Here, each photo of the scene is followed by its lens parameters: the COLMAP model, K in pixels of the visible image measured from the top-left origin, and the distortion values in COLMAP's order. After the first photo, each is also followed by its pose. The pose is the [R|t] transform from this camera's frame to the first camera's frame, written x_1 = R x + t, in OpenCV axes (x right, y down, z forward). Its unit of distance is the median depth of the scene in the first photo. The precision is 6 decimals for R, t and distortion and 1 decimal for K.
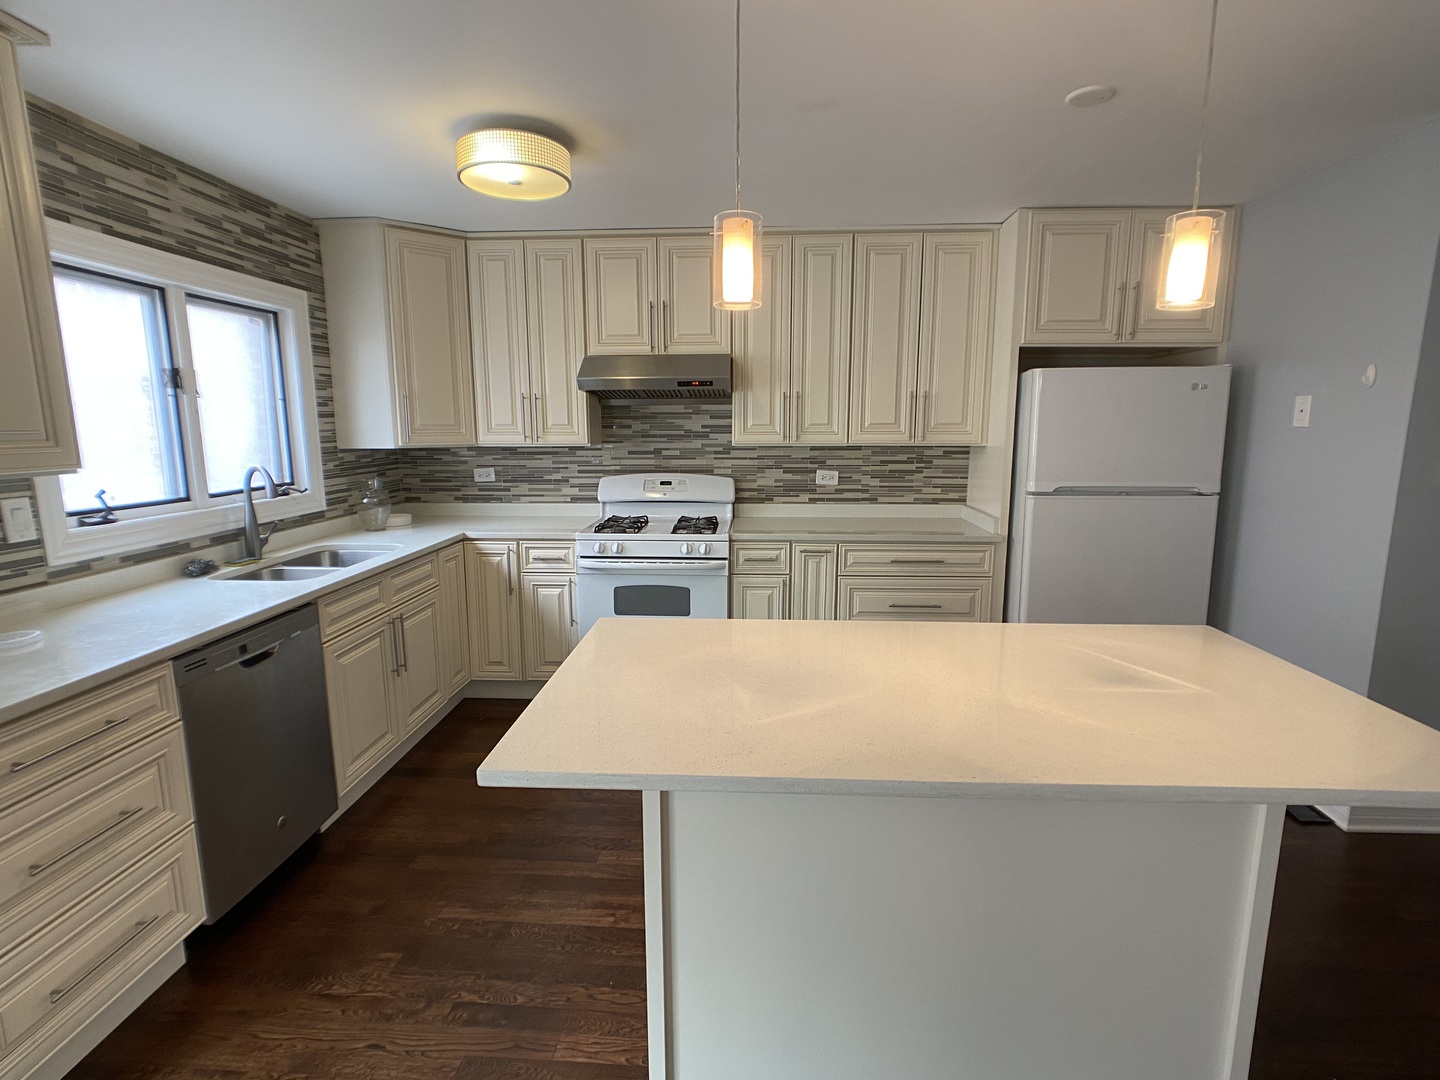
lens RADIAL K [[707.1, 0, 721.0], [0, 707.1, 542.5], [0, 0, 1]] dist [-0.025371, 0.012842]
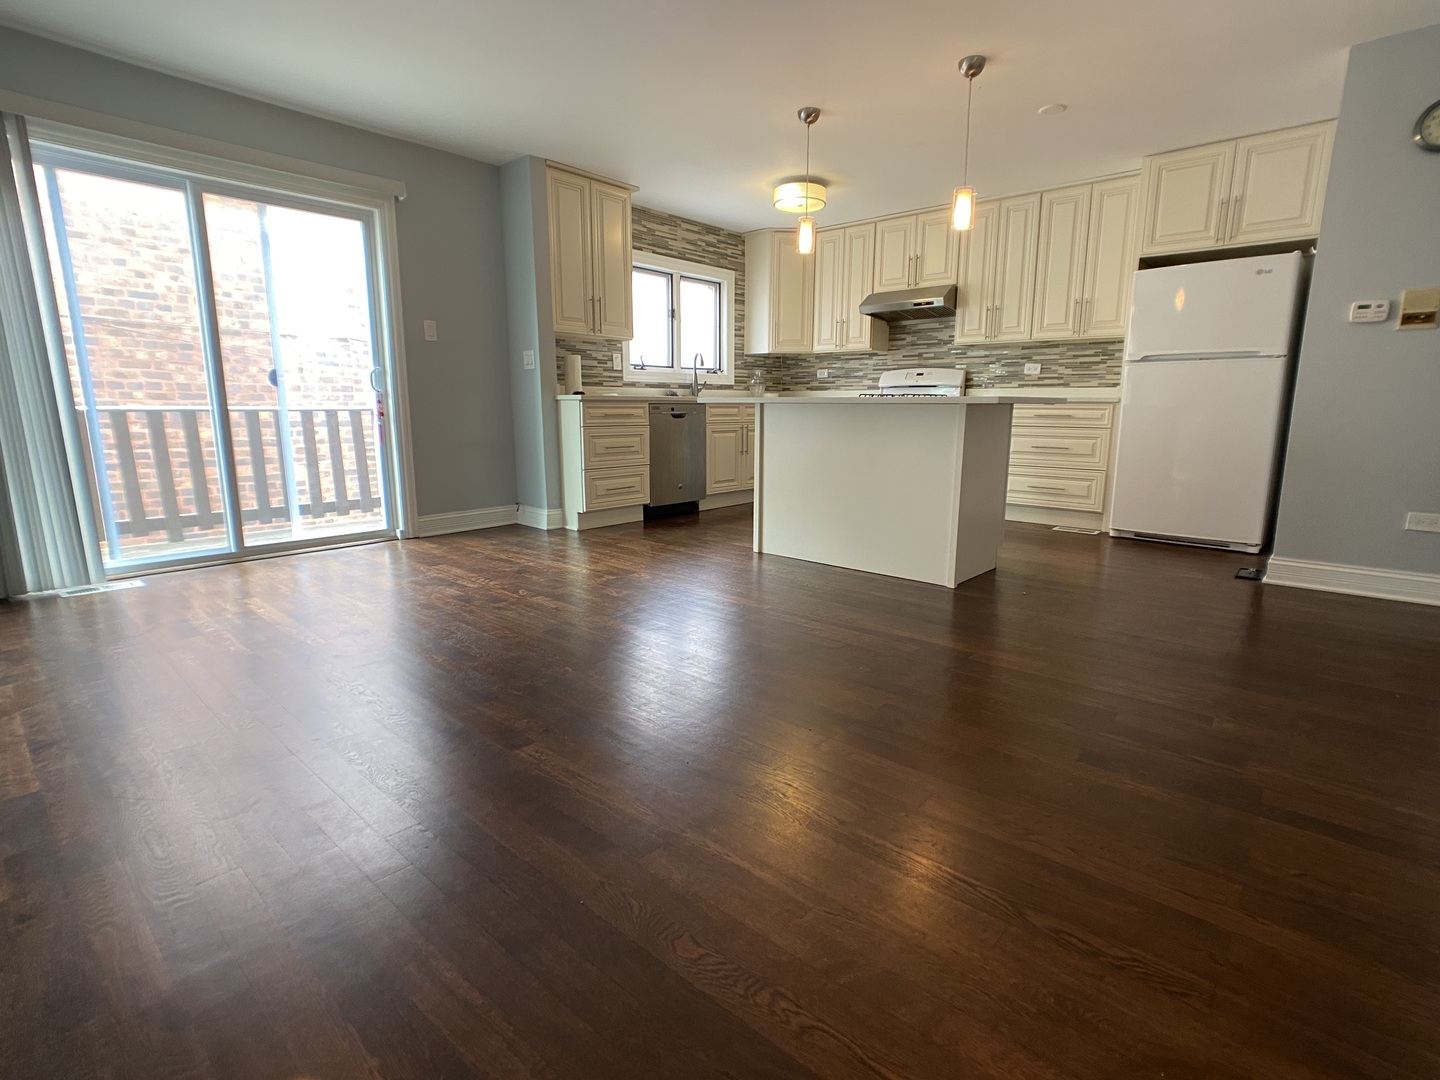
lens RADIAL K [[707.1, 0, 725.2], [0, 707.1, 545.4], [0, 0, 1]] dist [-0.025371, 0.012842]
pose [[0.788967, 0.124503, -0.601690, 0.648771], [-0.107514, 0.992121, 0.064315, 0.271254], [0.604956, 0.013947, 0.796136, -0.561090]]
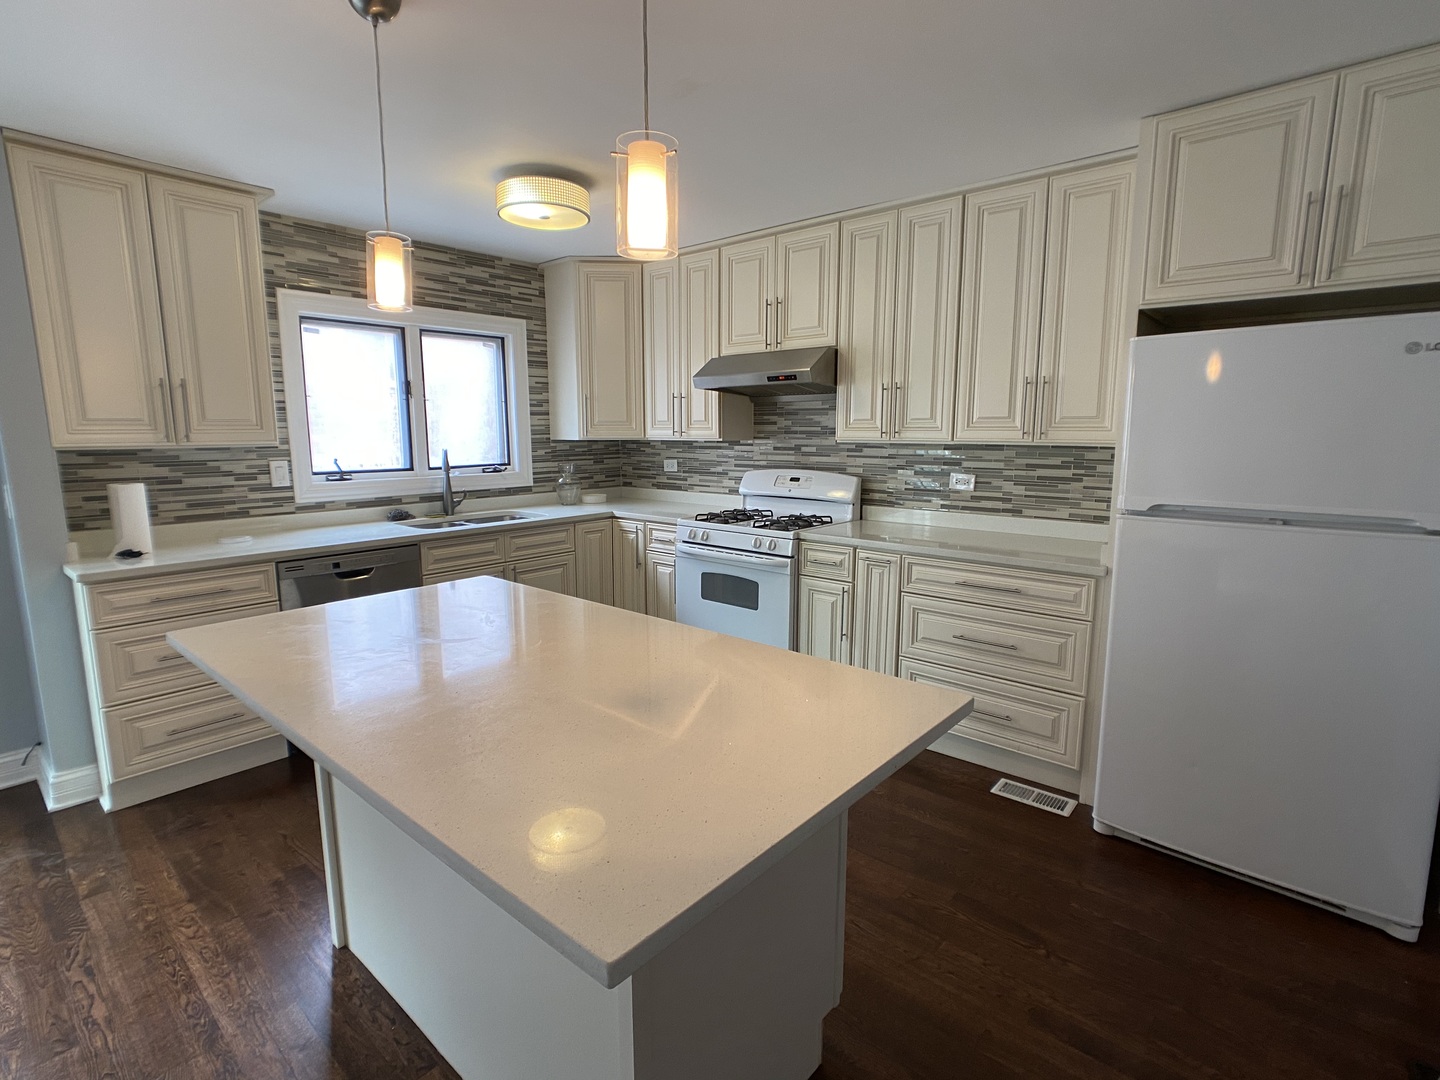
lens RADIAL K [[707.1, 0, 718.7], [0, 707.1, 539.1], [0, 0, 1]] dist [-0.025371, 0.012842]
pose [[0.793491, 0.096504, -0.600882, 0.511324], [-0.103783, 0.994342, 0.022645, -0.013717], [0.599667, 0.044392, 0.799017, 0.165360]]
